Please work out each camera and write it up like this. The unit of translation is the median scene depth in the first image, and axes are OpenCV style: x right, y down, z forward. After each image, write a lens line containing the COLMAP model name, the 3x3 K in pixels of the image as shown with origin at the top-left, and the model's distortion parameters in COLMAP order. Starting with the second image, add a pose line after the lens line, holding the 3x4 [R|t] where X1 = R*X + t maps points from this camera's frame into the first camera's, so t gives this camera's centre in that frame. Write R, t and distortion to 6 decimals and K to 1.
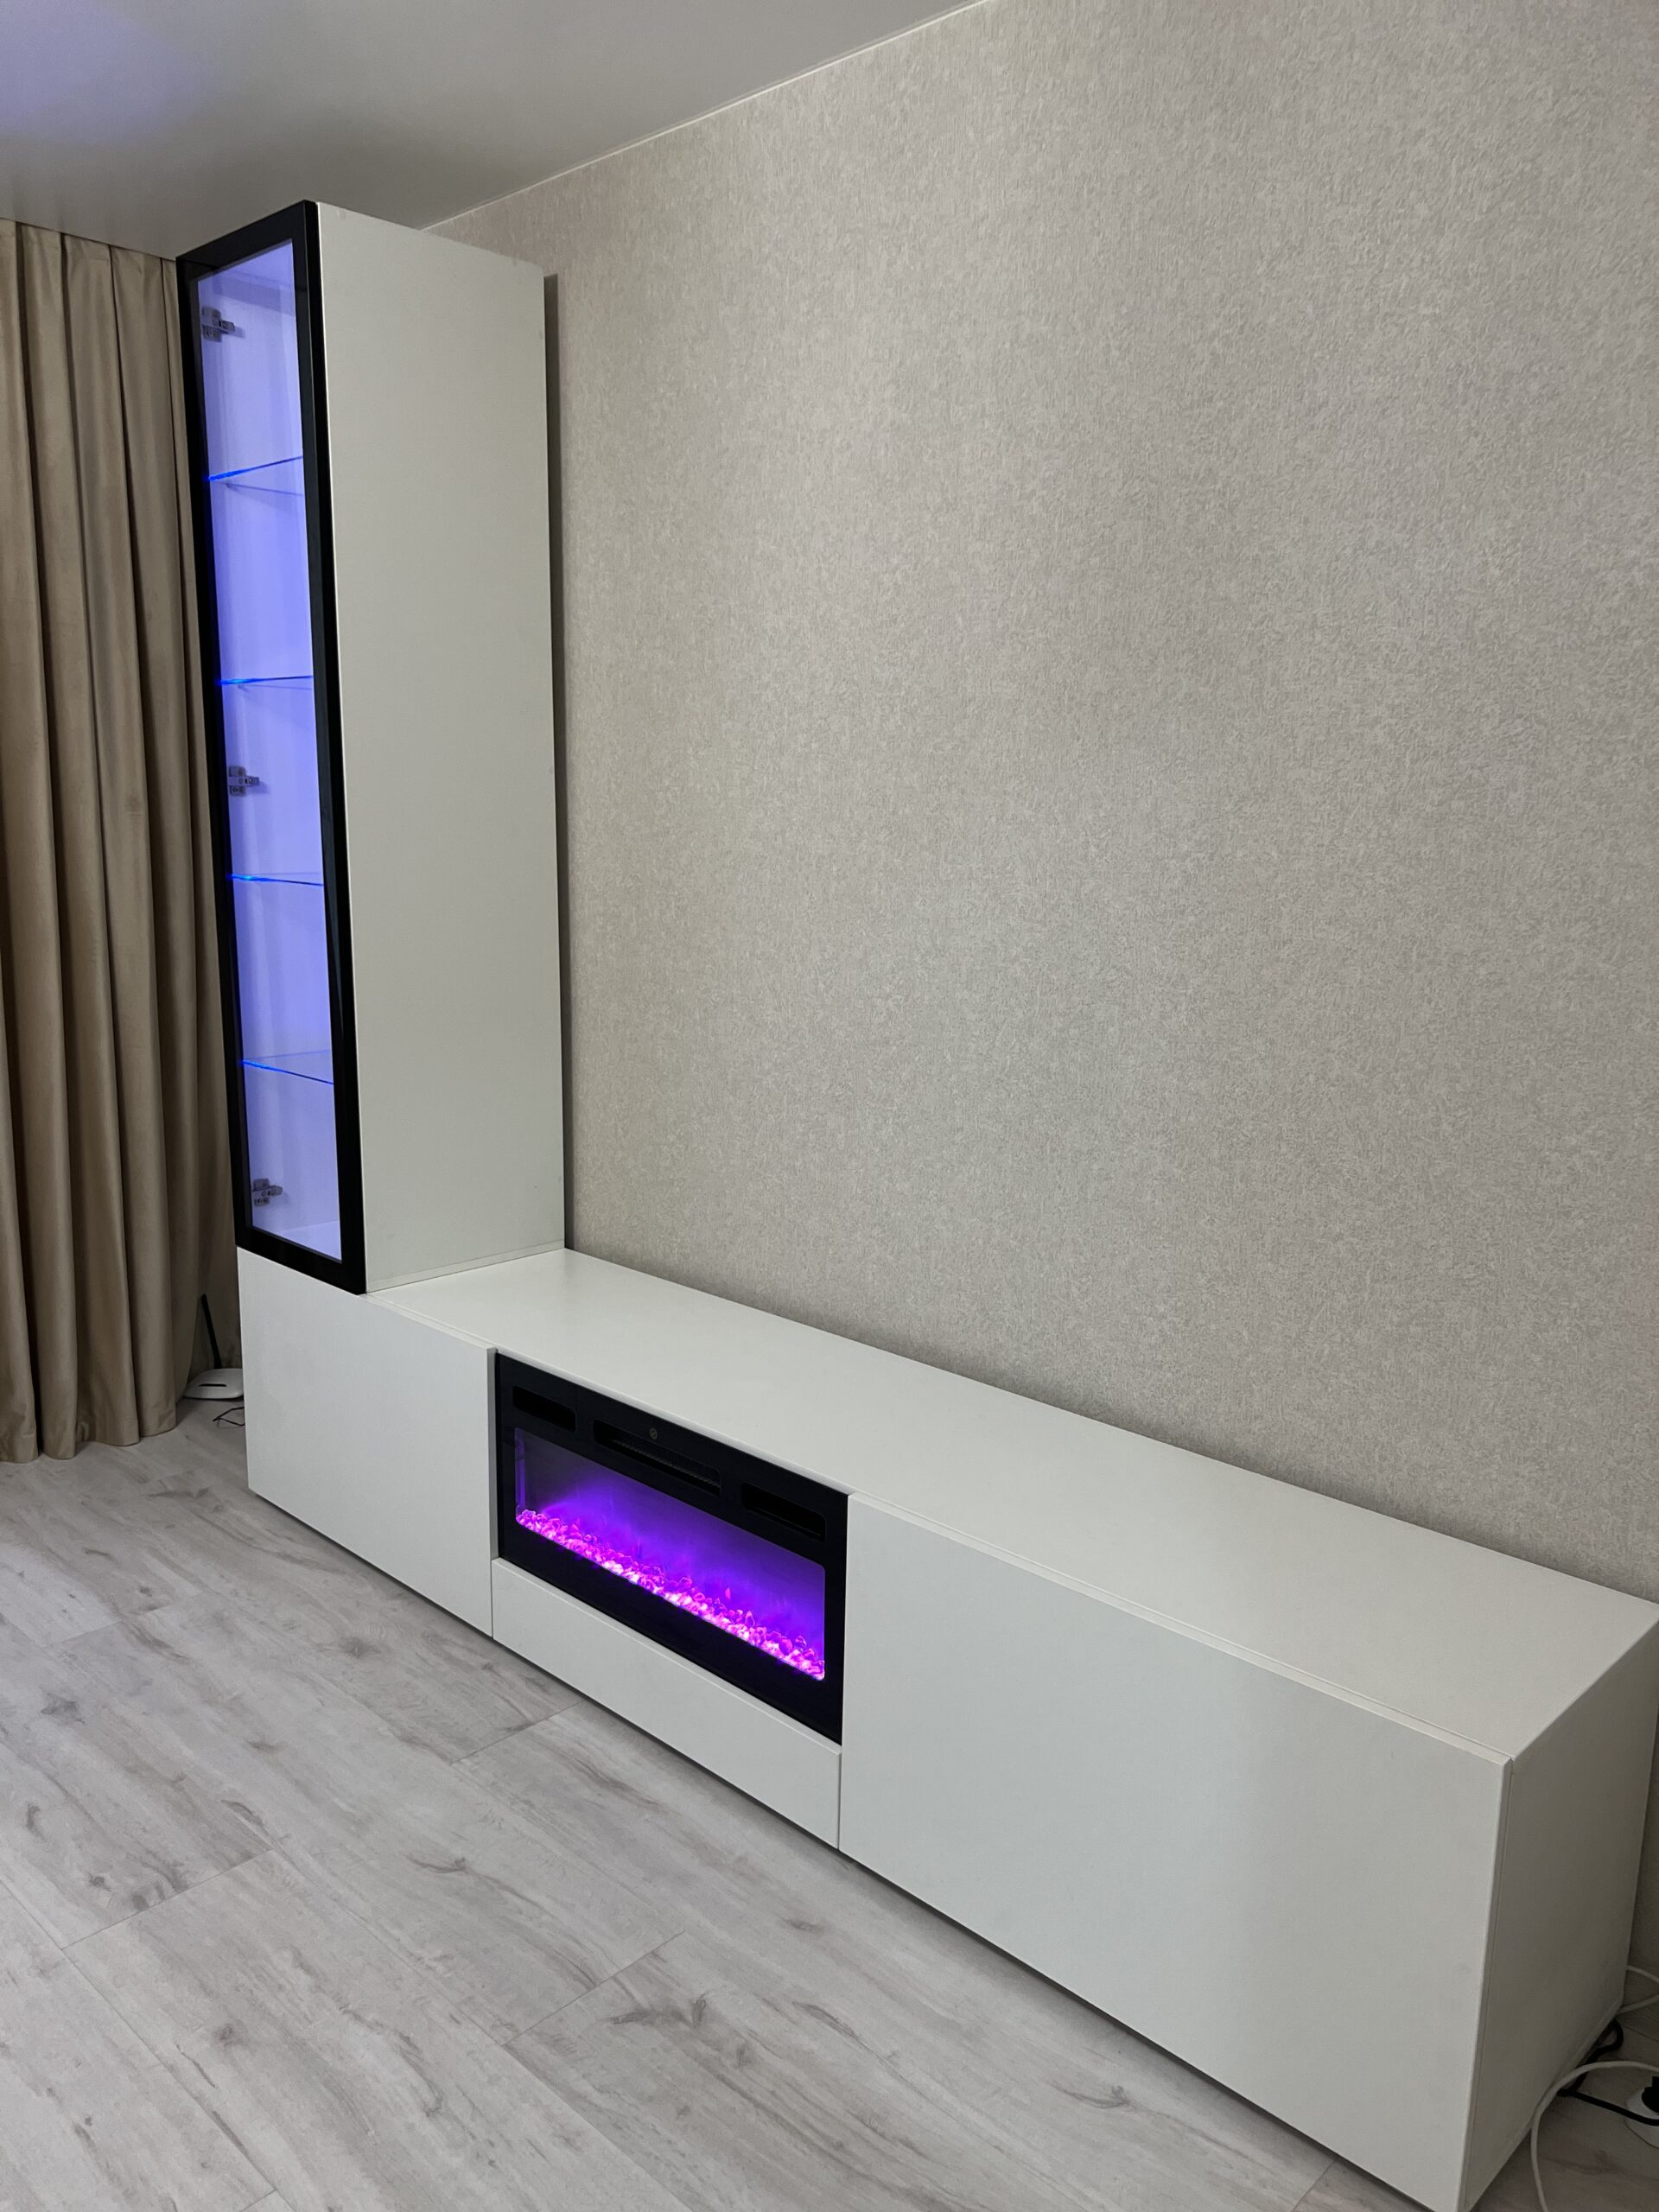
lens RADIAL K [[1667.4, 0, 837.7], [0, 1667.4, 1136.1], [0, 0, 1]] dist [0.042895, -0.053809]
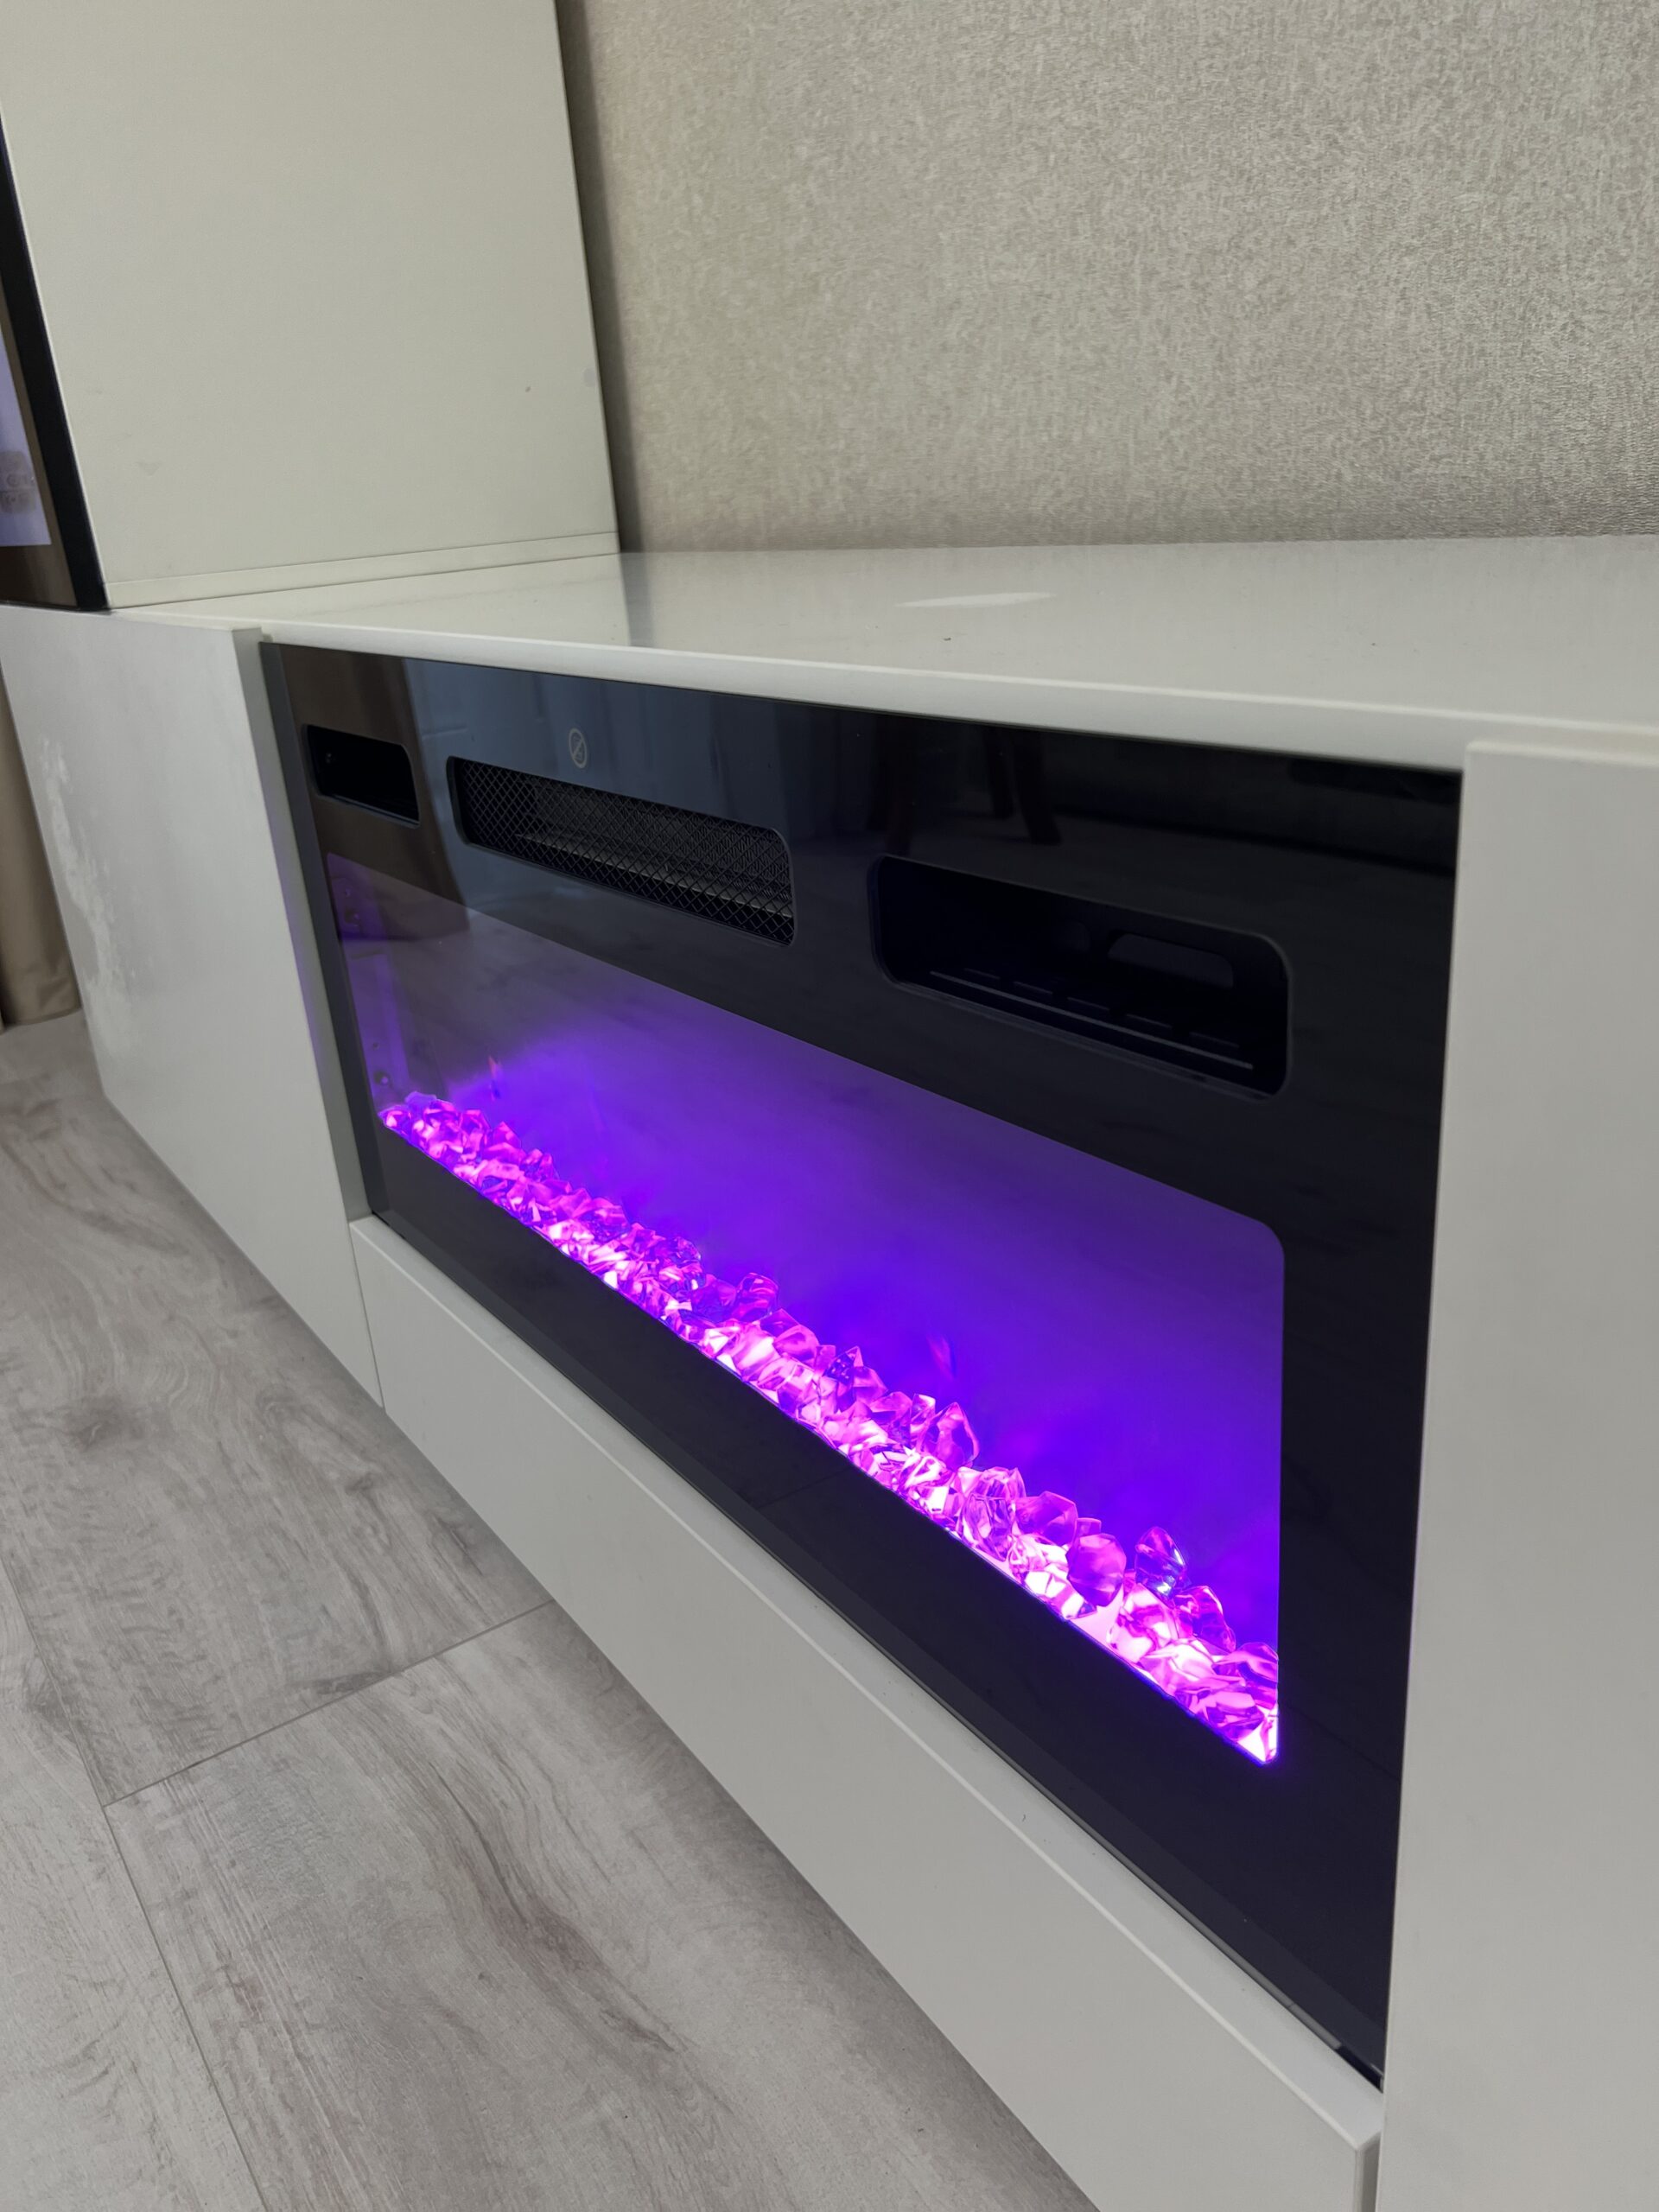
lens RADIAL K [[1667.4, 0, 840.5], [0, 1667.4, 1124.7], [0, 0, 1]] dist [0.042895, -0.053809]
pose [[0.975686, -0.012773, -0.218802, -0.013470], [0.050932, 0.984185, 0.169663, 0.196257], [0.213174, -0.176682, 0.960906, 0.752101]]
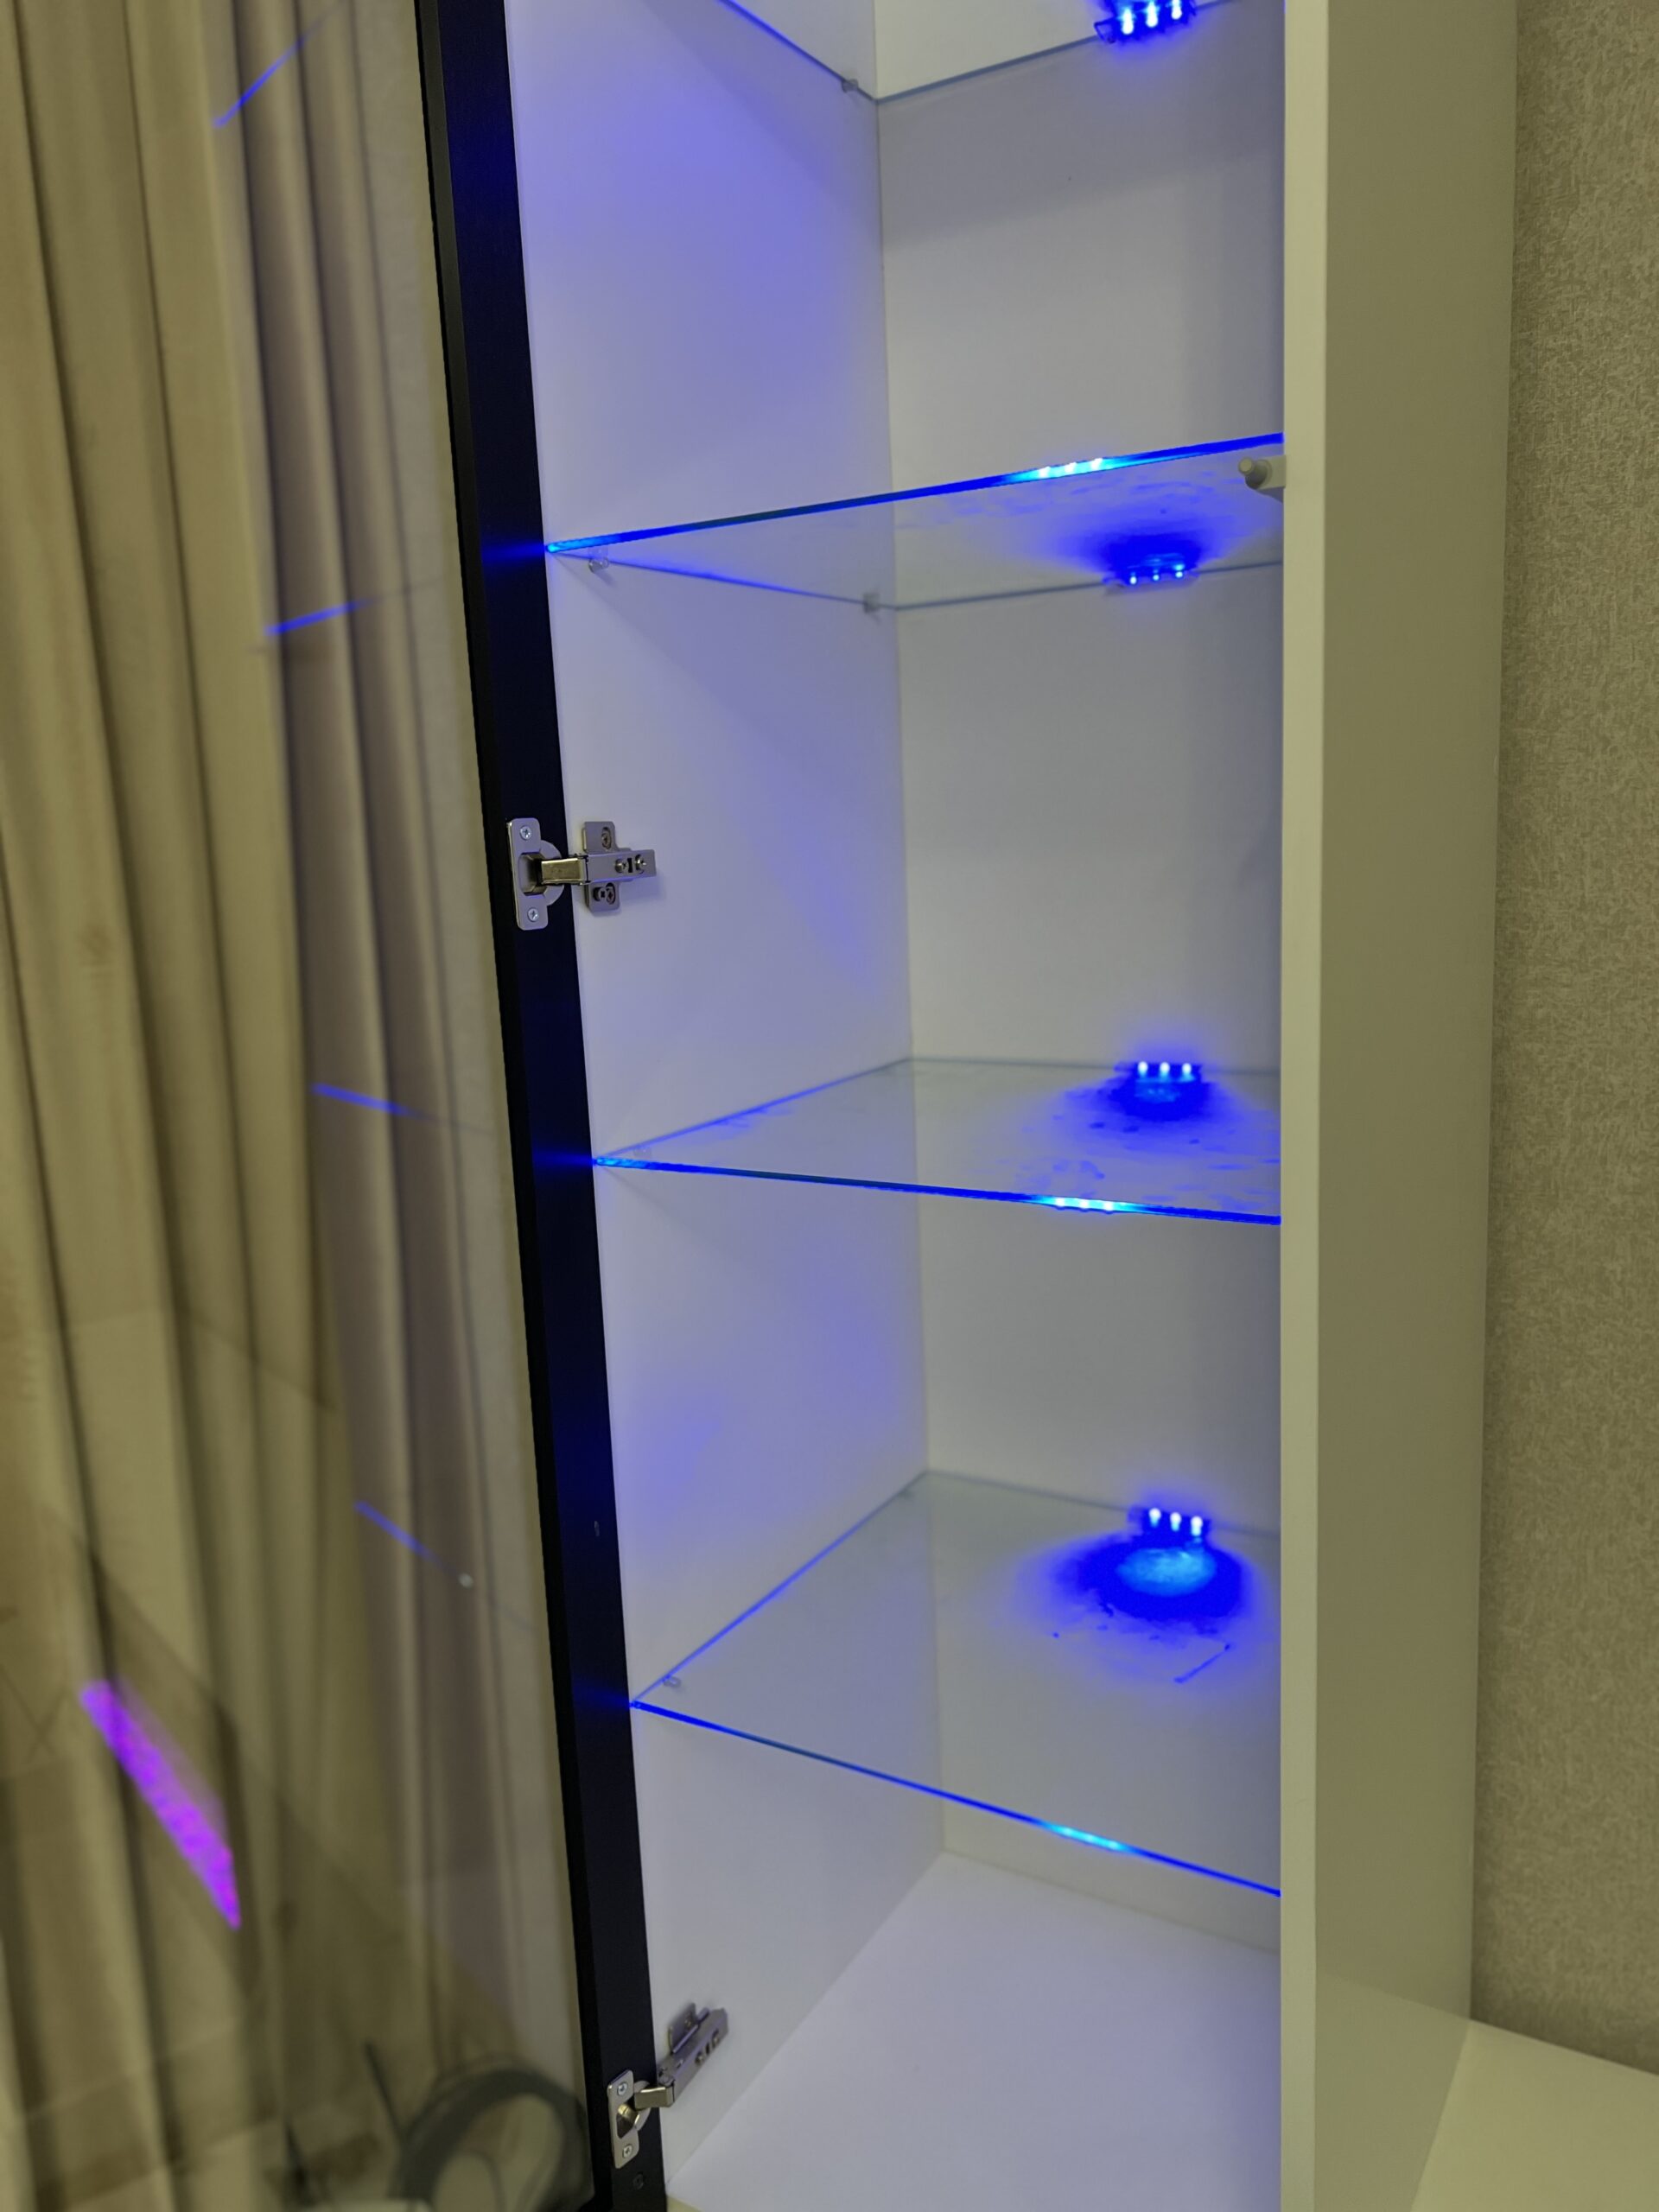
lens RADIAL K [[1667.4, 0, 869.5], [0, 1667.4, 1109.7], [0, 0, 1]] dist [0.042895, -0.053809]
pose [[0.967557, -0.103438, 0.230509, -0.492674], [0.107740, 0.994160, -0.006118, -0.205142], [-0.228530, 0.030755, 0.973051, 0.884346]]
